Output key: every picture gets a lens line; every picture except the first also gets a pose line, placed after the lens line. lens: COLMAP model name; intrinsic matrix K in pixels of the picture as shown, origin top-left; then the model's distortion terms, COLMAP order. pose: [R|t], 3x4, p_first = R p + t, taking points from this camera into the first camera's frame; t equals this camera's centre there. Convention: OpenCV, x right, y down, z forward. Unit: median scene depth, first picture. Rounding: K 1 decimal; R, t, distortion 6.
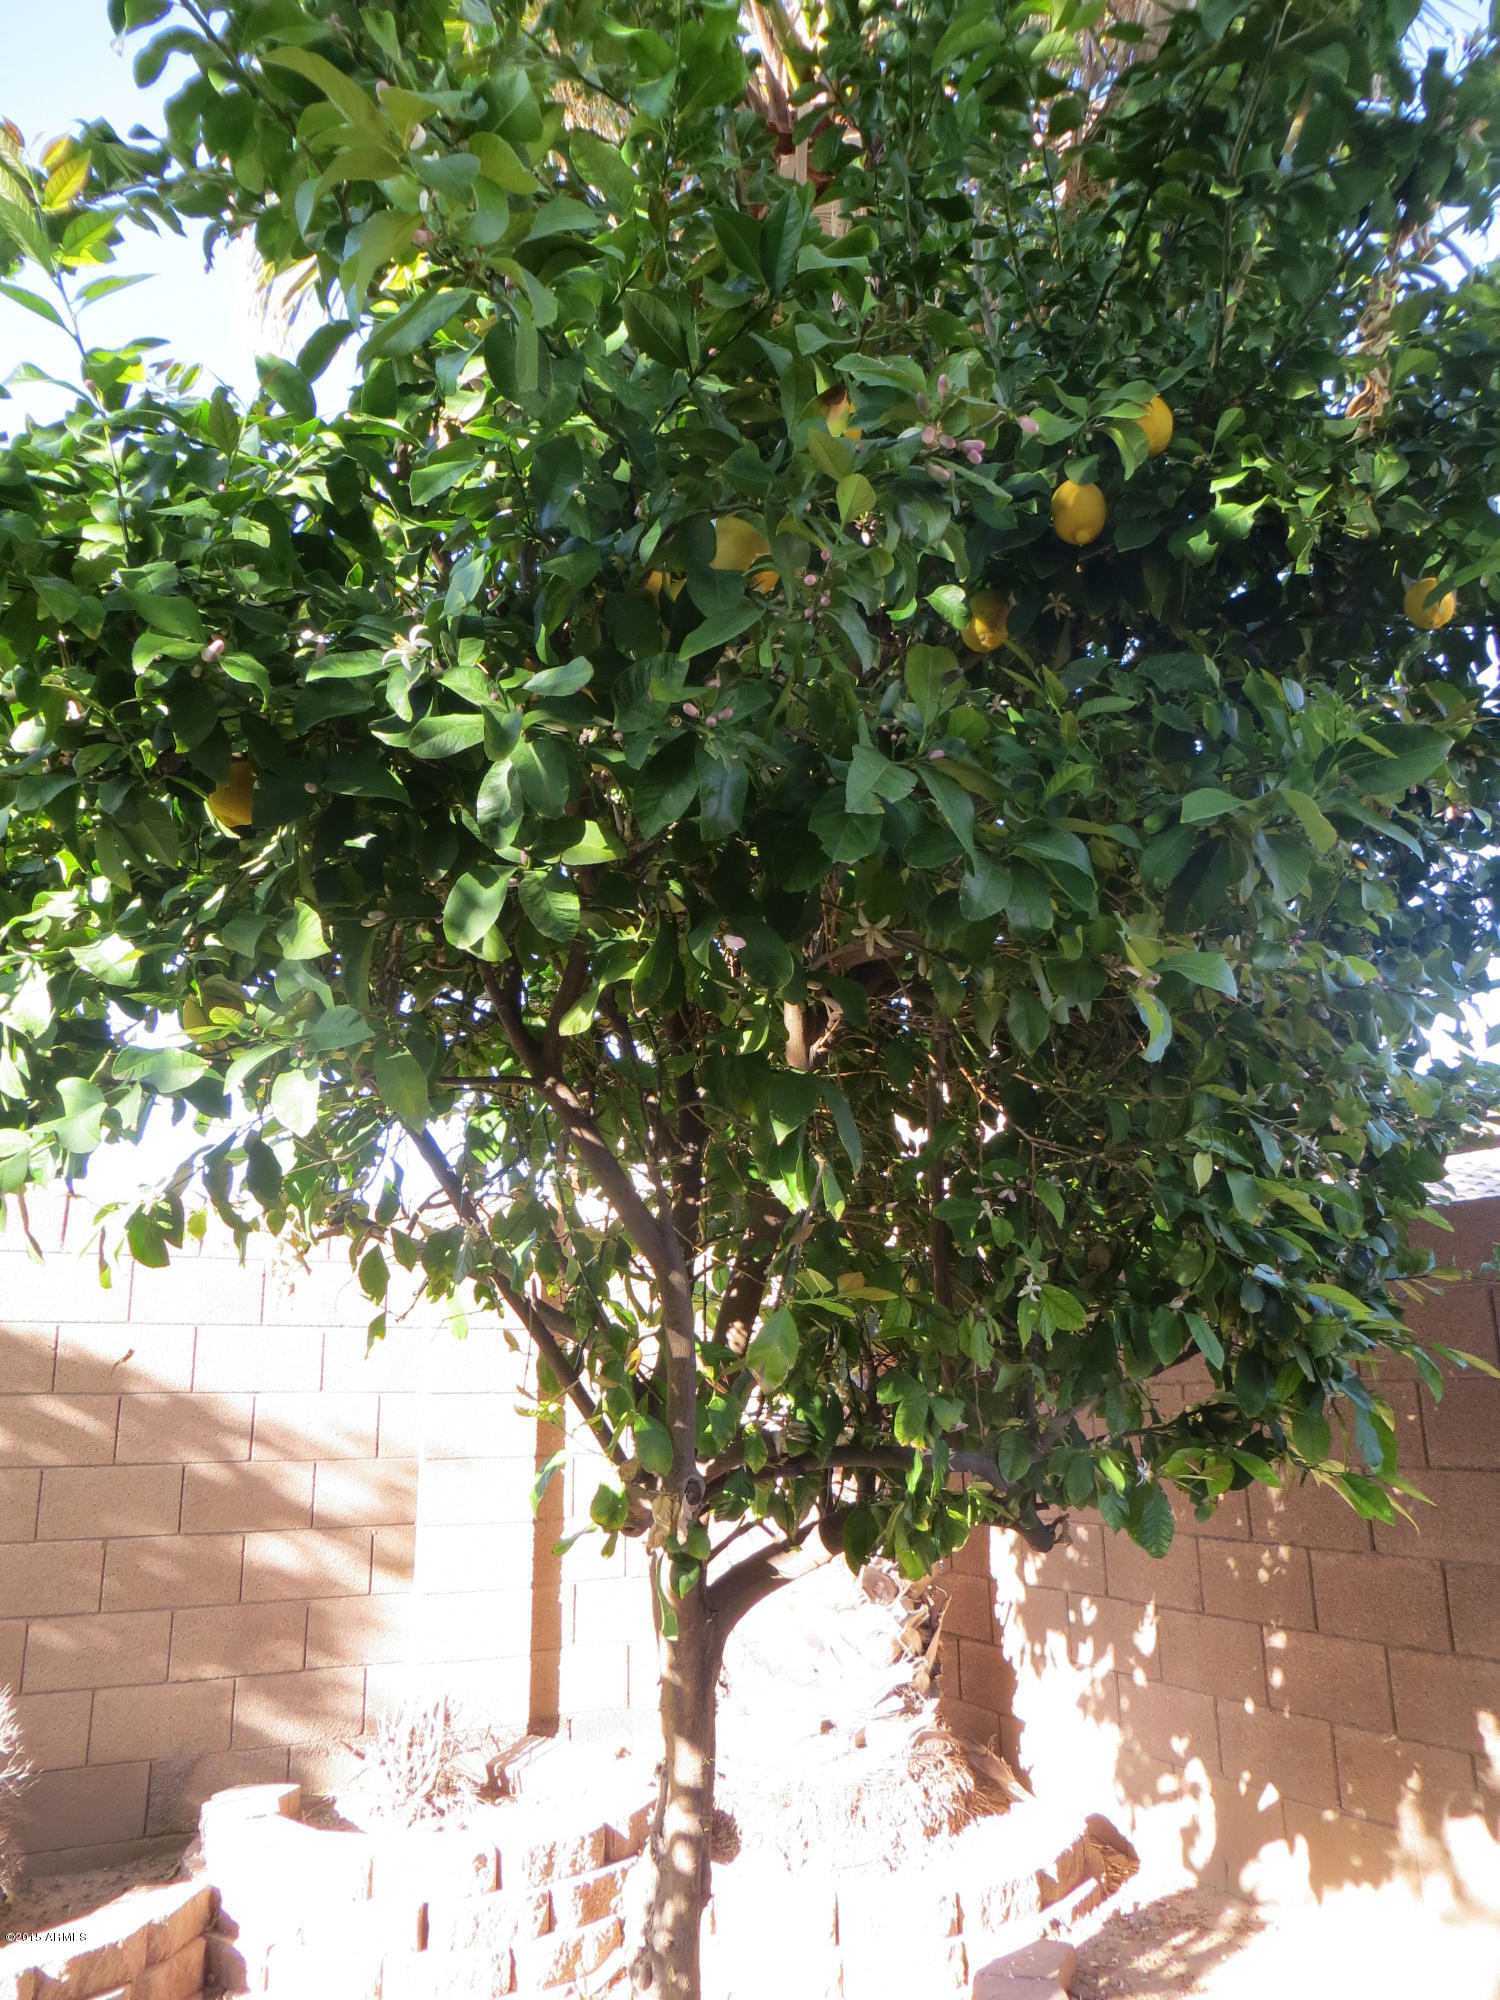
lens RADIAL K [[1465.1, 0, 747.8], [0, 1465.1, 999.9], [0, 0, 1]] dist [-0.000333, 0.000143]
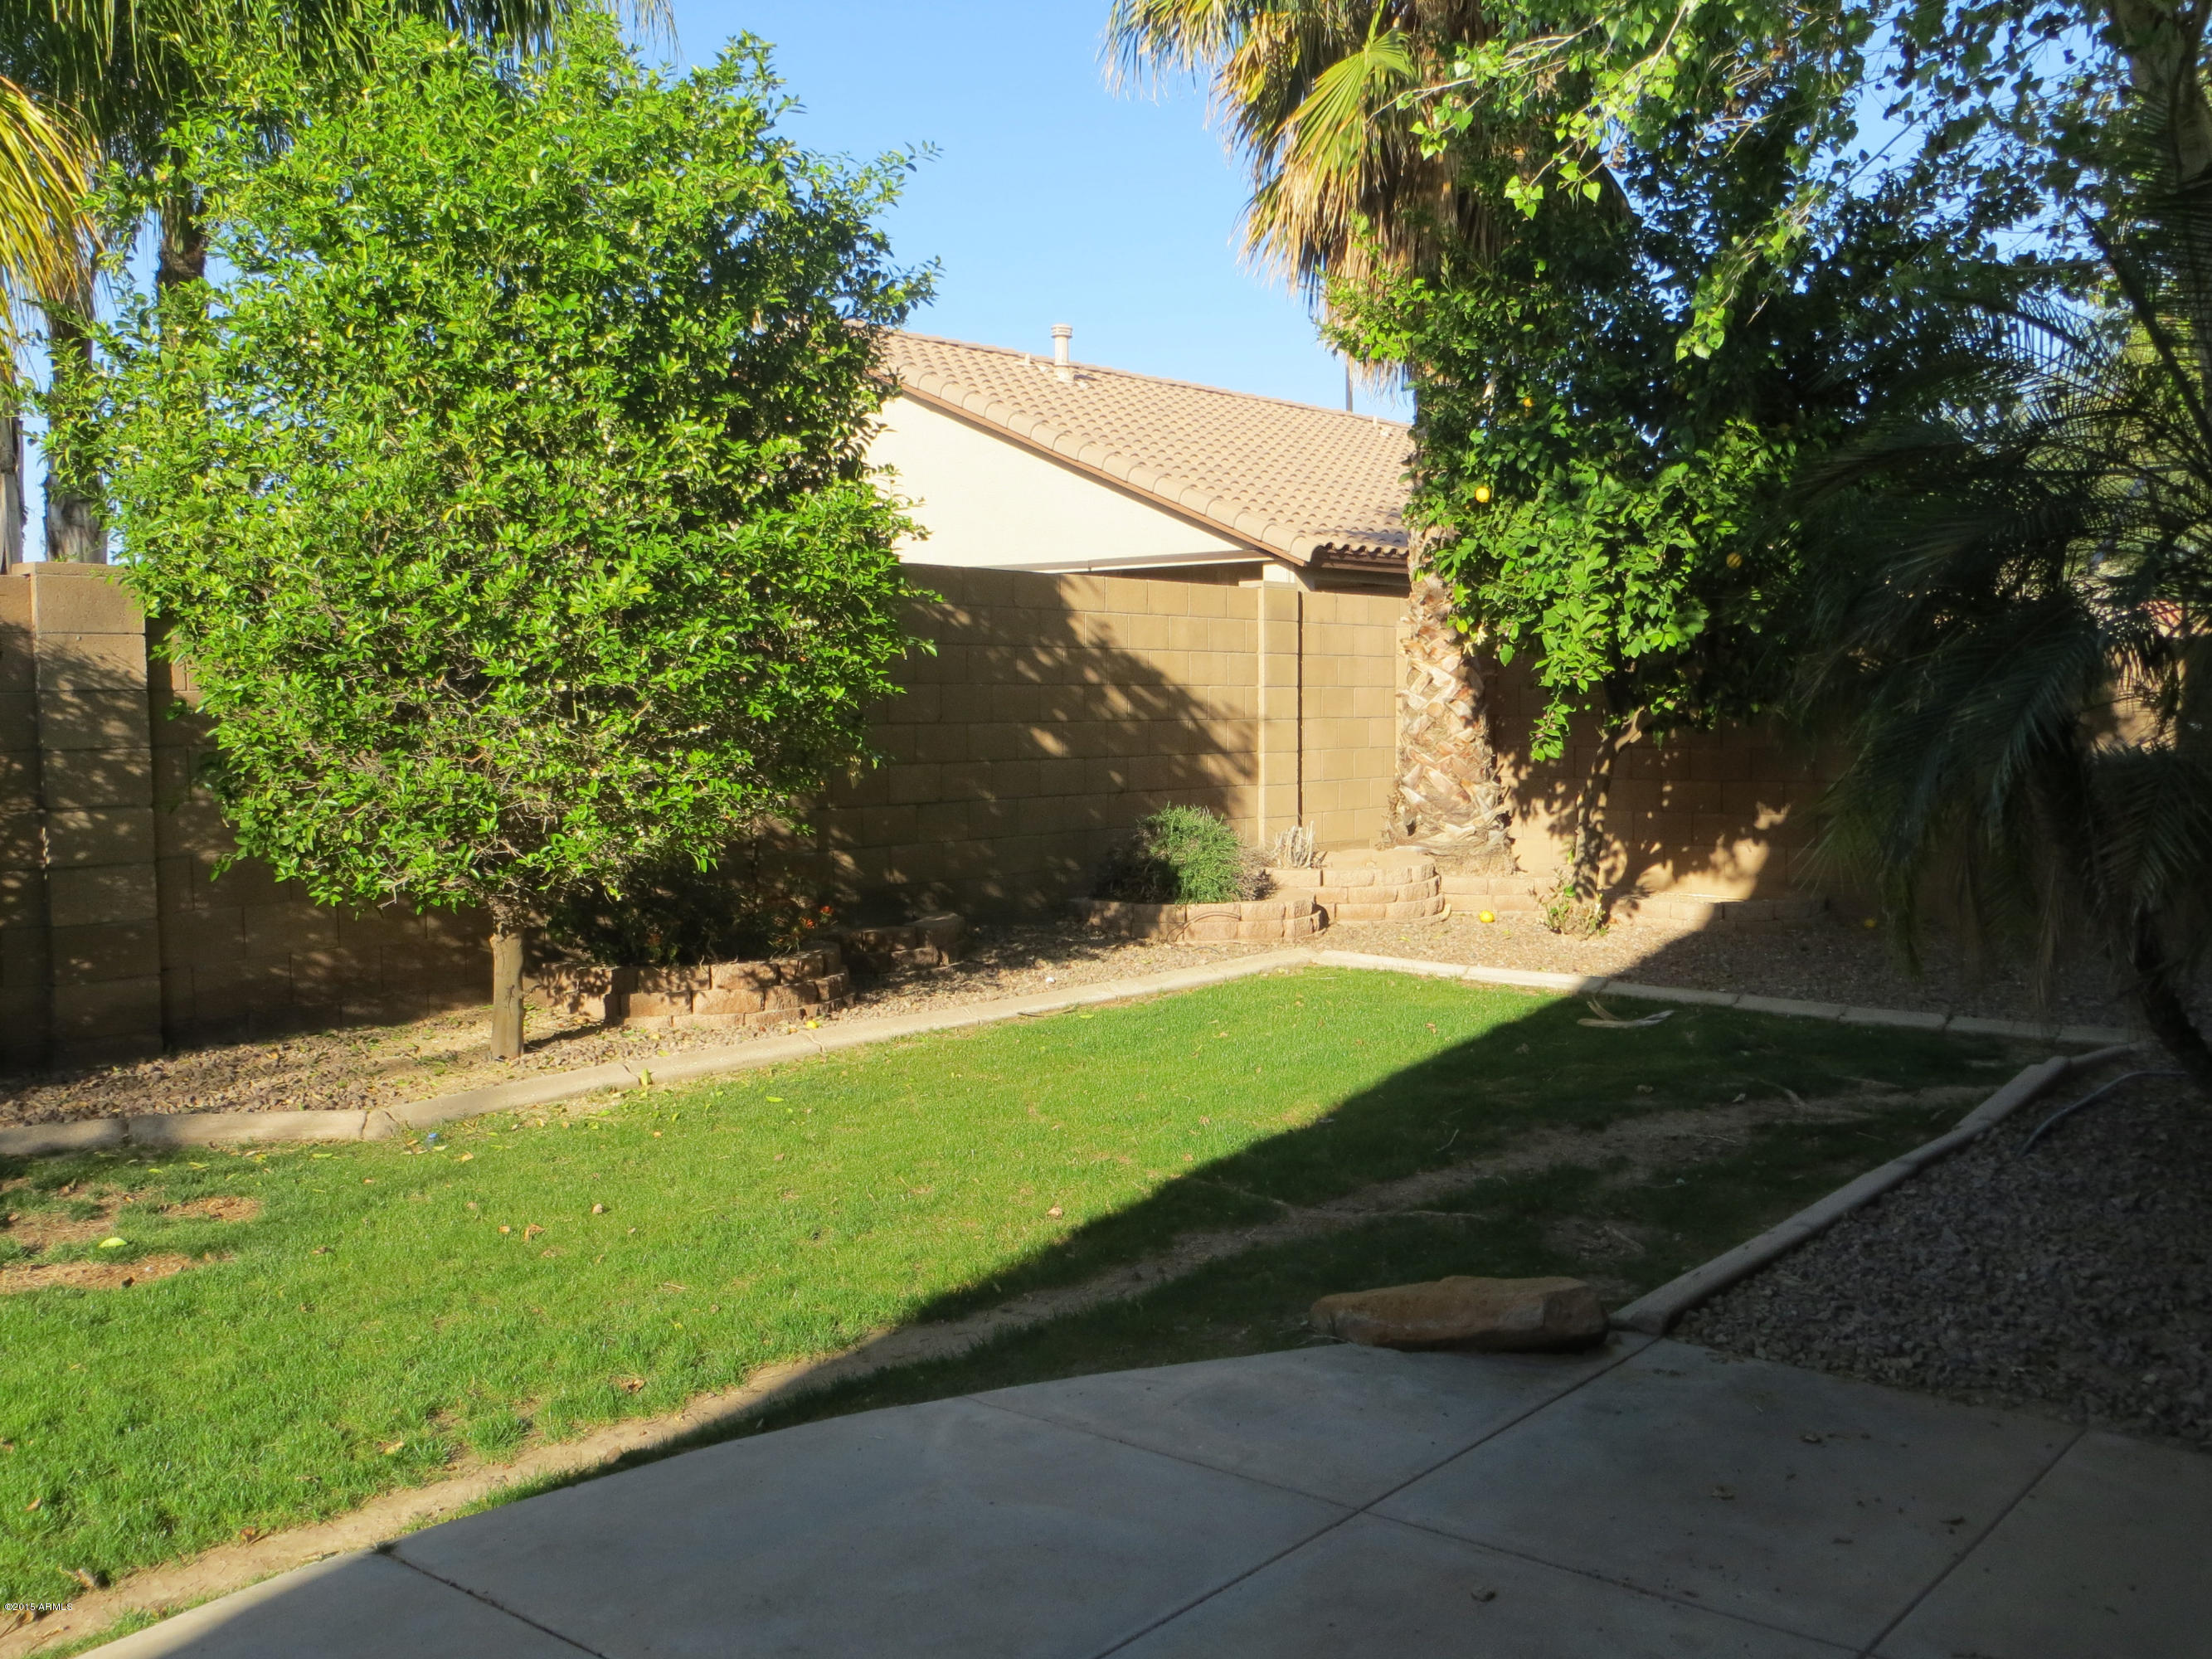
lens RADIAL K [[2133.1, 0, 1109.5], [0, 2133.1, 832.8], [0, 0, 1]] dist [-0.003524, 0.000000]
pose [[0.917583, -0.017999, 0.397137, -1.629269], [-0.107398, 0.950607, 0.291225, -0.360980], [-0.382762, -0.309875, 0.870328, -1.497422]]
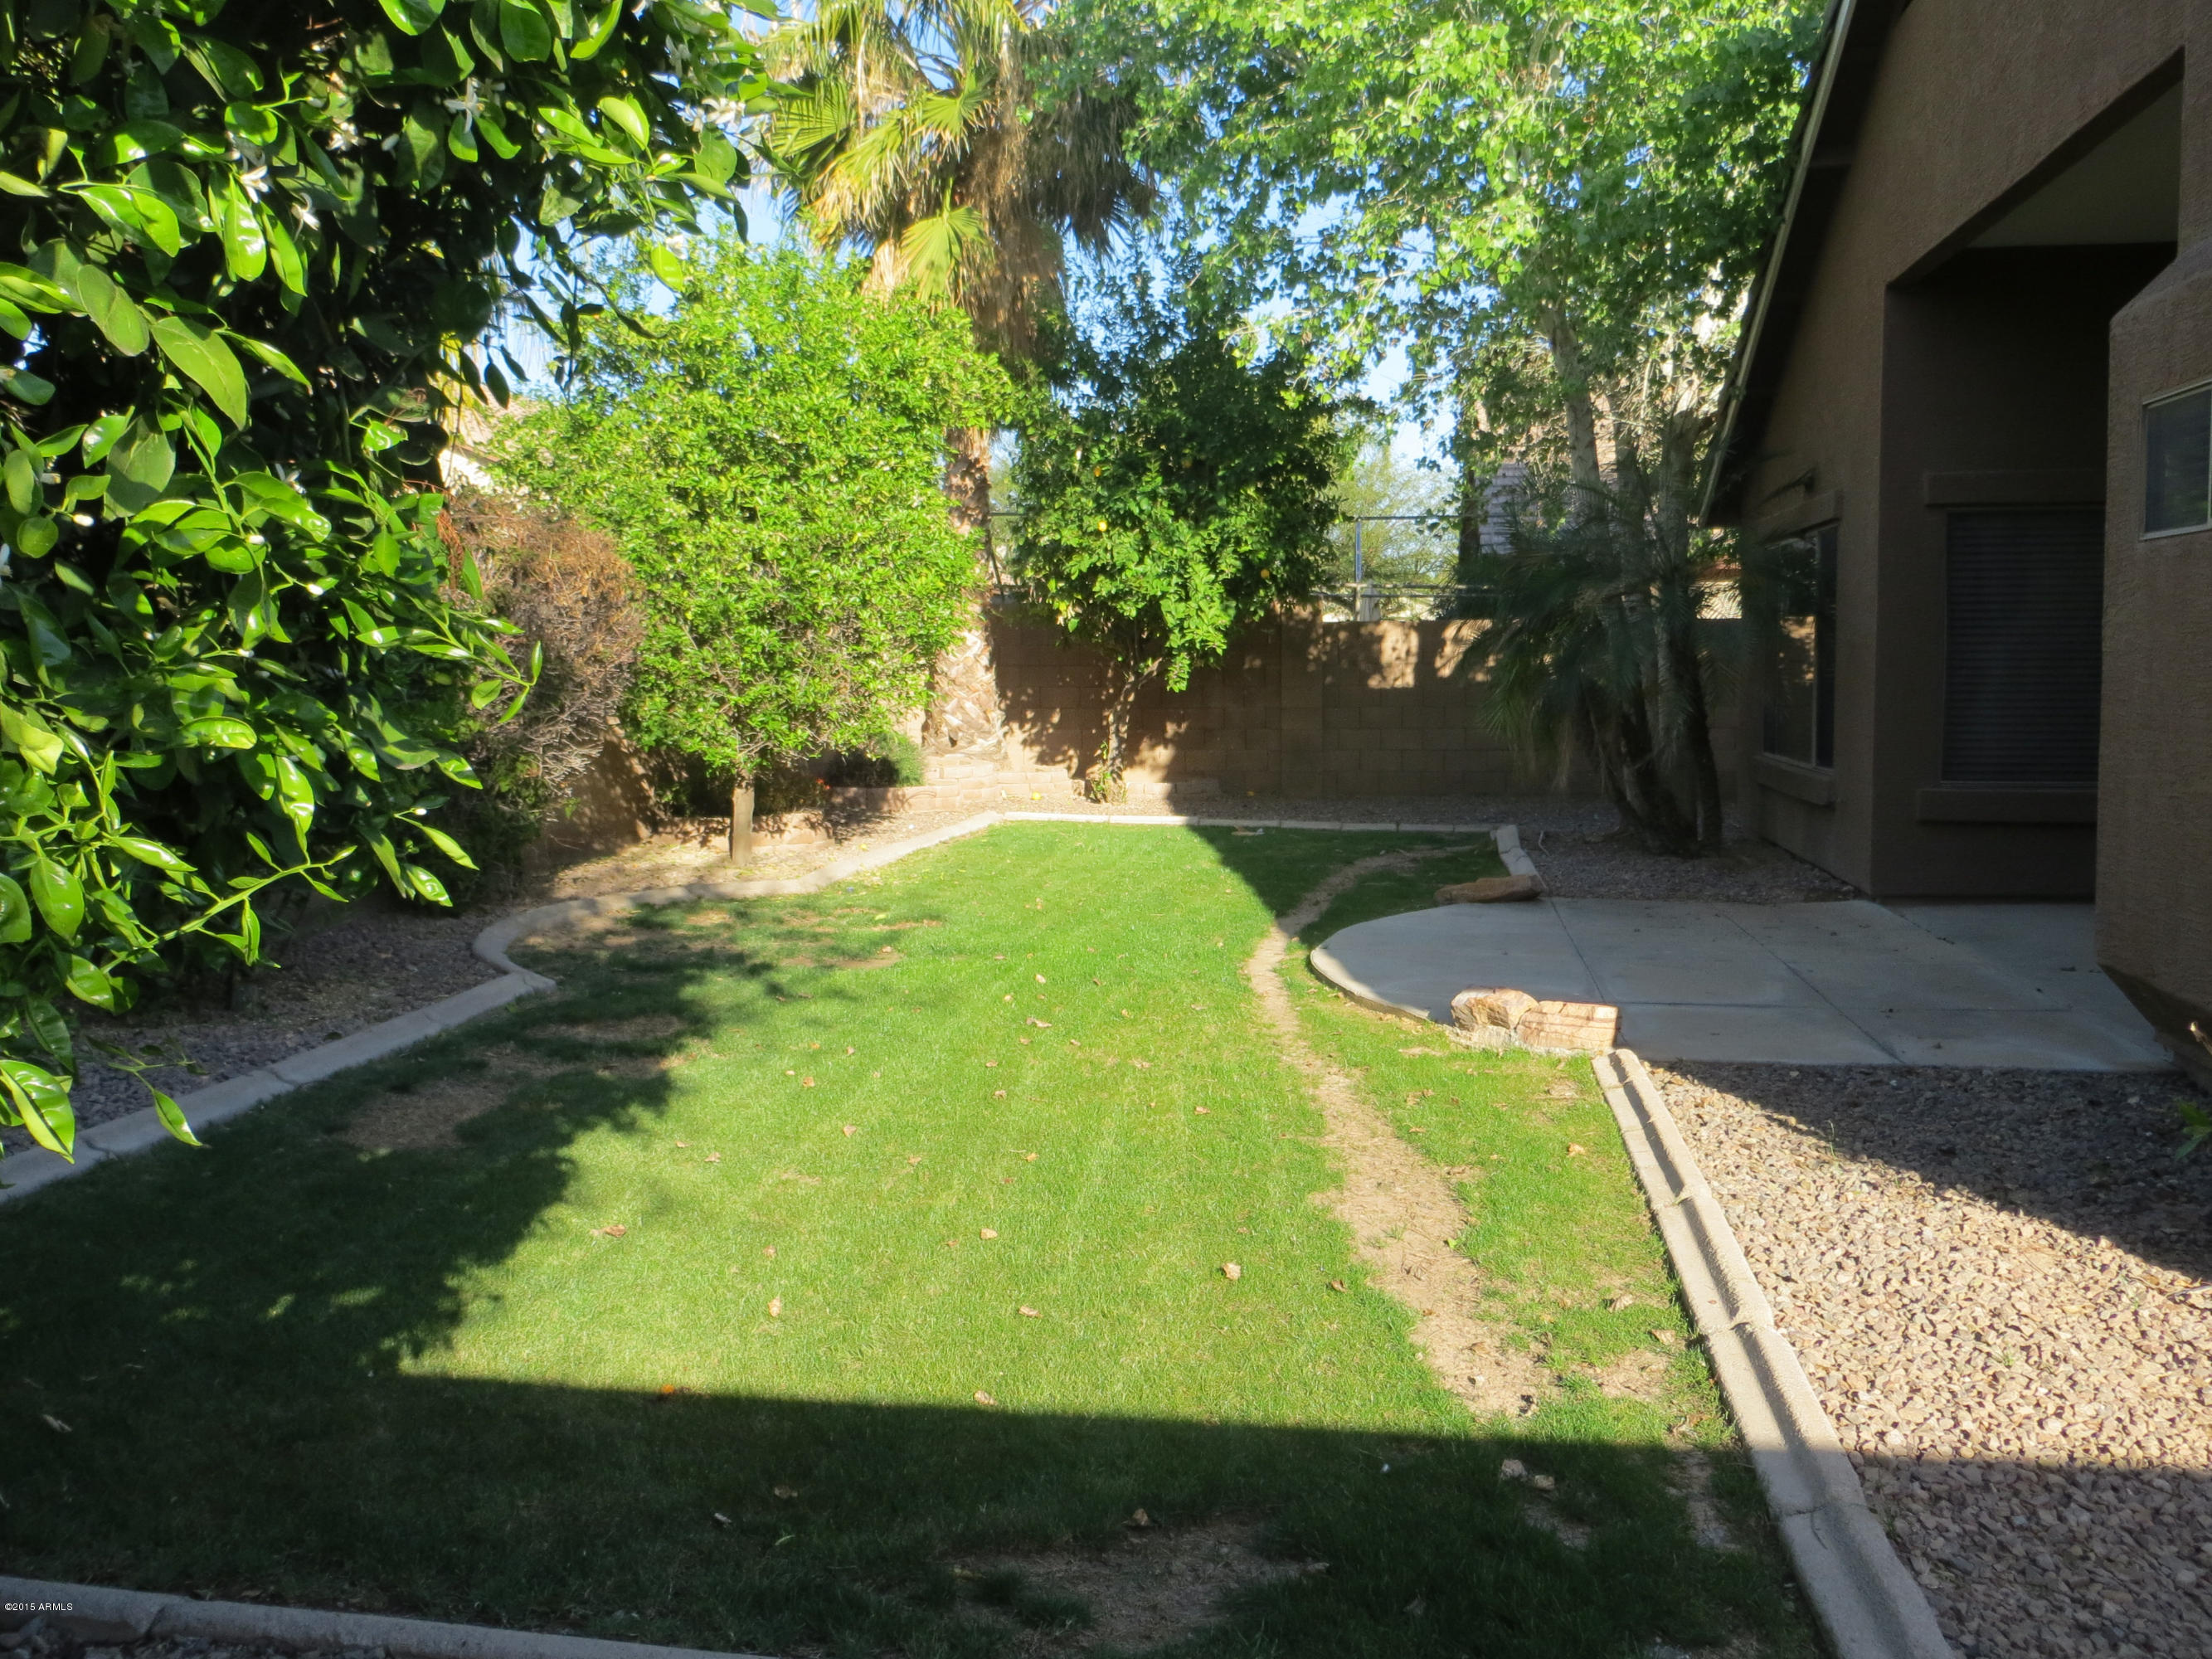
lens RADIAL K [[2133.1, 0, 1102.9], [0, 2133.1, 826.9], [0, 0, 1]] dist [-0.003524, 0.000000]
pose [[0.600779, -0.049318, 0.797893, -3.407705], [-0.212930, 0.952166, 0.219181, -0.400512], [-0.770536, -0.301575, 0.561540, -1.807907]]
